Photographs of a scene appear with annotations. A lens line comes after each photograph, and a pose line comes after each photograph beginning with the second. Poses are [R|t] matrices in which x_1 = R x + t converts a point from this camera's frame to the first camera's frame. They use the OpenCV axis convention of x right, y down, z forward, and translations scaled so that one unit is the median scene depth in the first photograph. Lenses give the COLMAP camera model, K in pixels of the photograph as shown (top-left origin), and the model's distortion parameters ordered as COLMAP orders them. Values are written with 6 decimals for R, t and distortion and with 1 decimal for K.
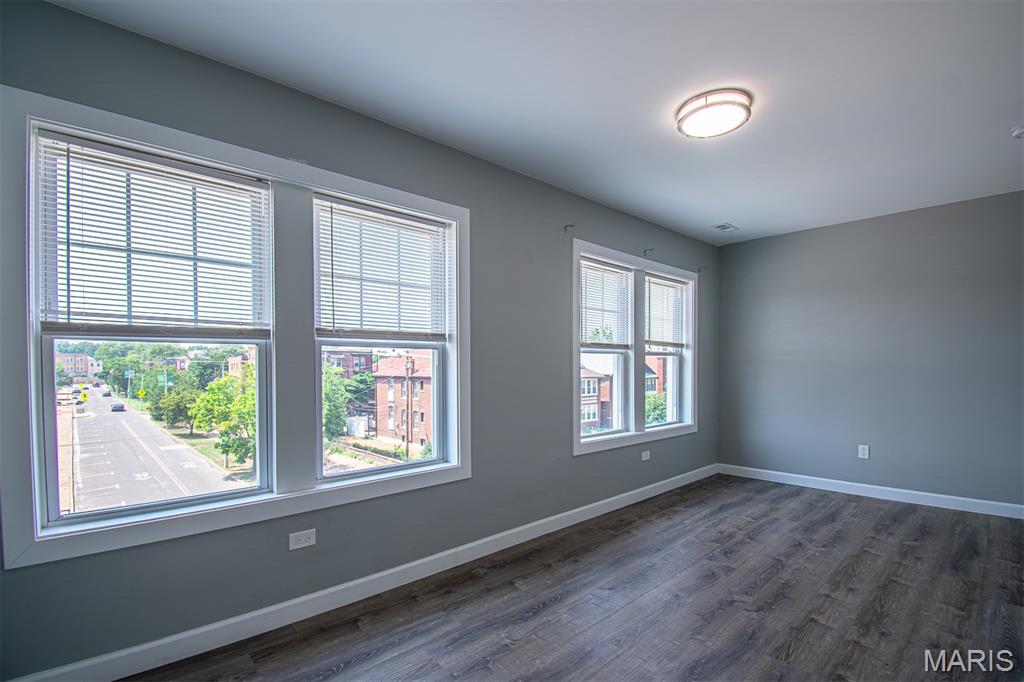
lens RADIAL K [[461.4, 0, 519.3], [0, 461.4, 348.3], [0, 0, 1]] dist [-0.051705, 0.000015]
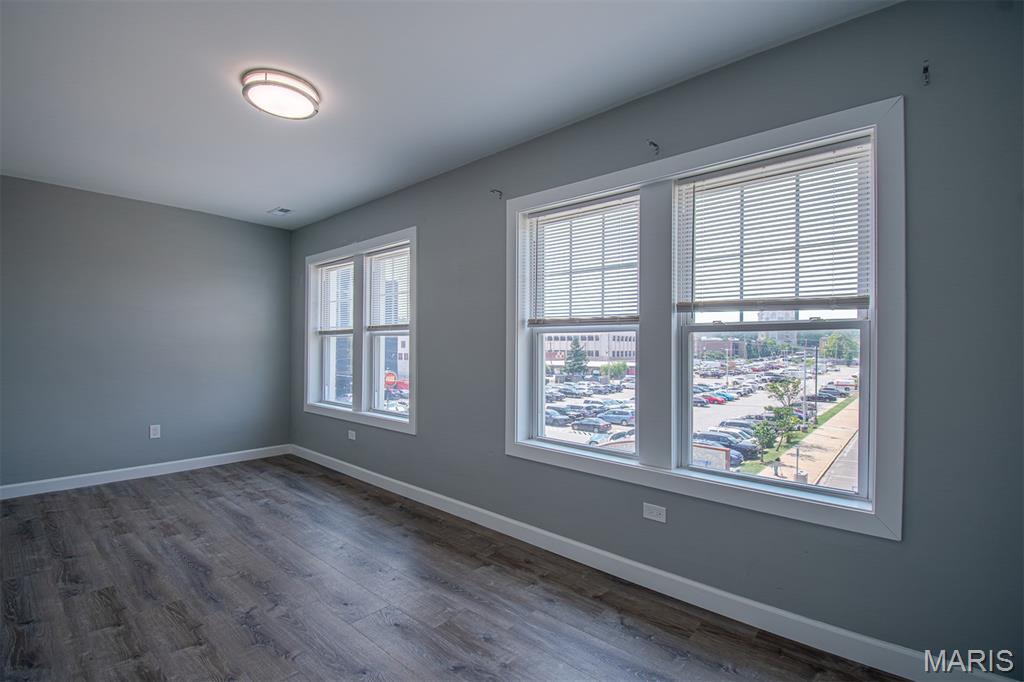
lens RADIAL K [[465.2, 0, 512.8], [0, 465.2, 335.0], [0, 0, 1]] dist [0.015214, -0.022825]
pose [[0.102423, -0.024808, -0.994432, 1.020215], [0.026869, 0.999393, -0.022164, 0.032804], [0.994378, -0.024449, 0.103028, 0.955036]]
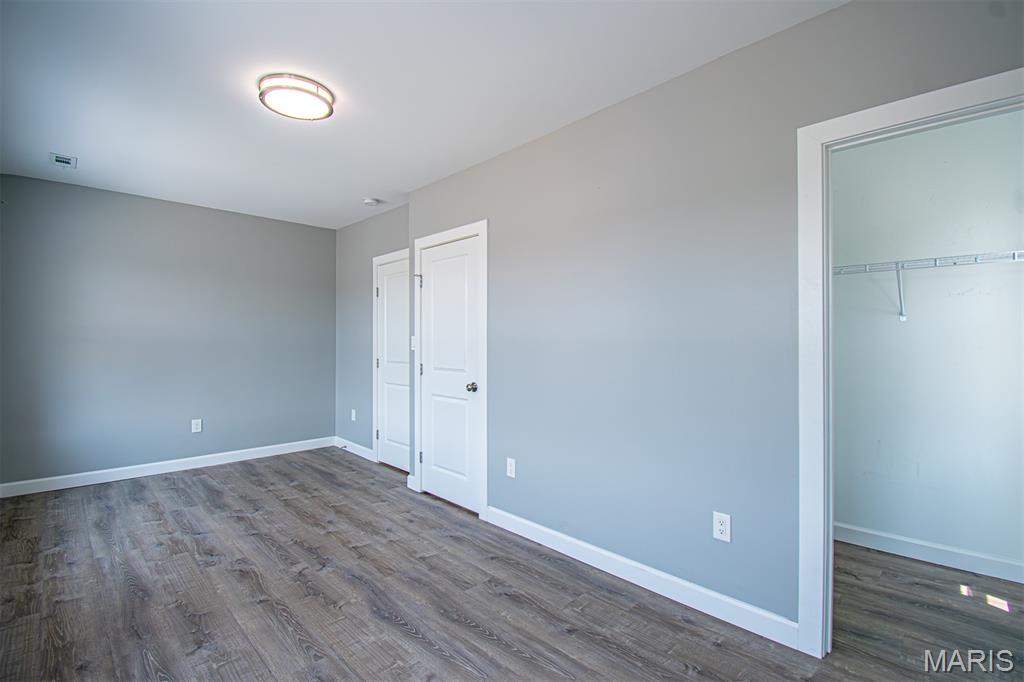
lens RADIAL K [[465.2, 0, 512.8], [0, 465.2, 335.0], [0, 0, 1]] dist [0.015214, -0.022825]
pose [[-0.028420, 0.008618, 0.999559, -0.415111], [-0.034263, 0.999367, -0.009590, 0.010295], [-0.999009, -0.034520, -0.028106, 0.384007]]
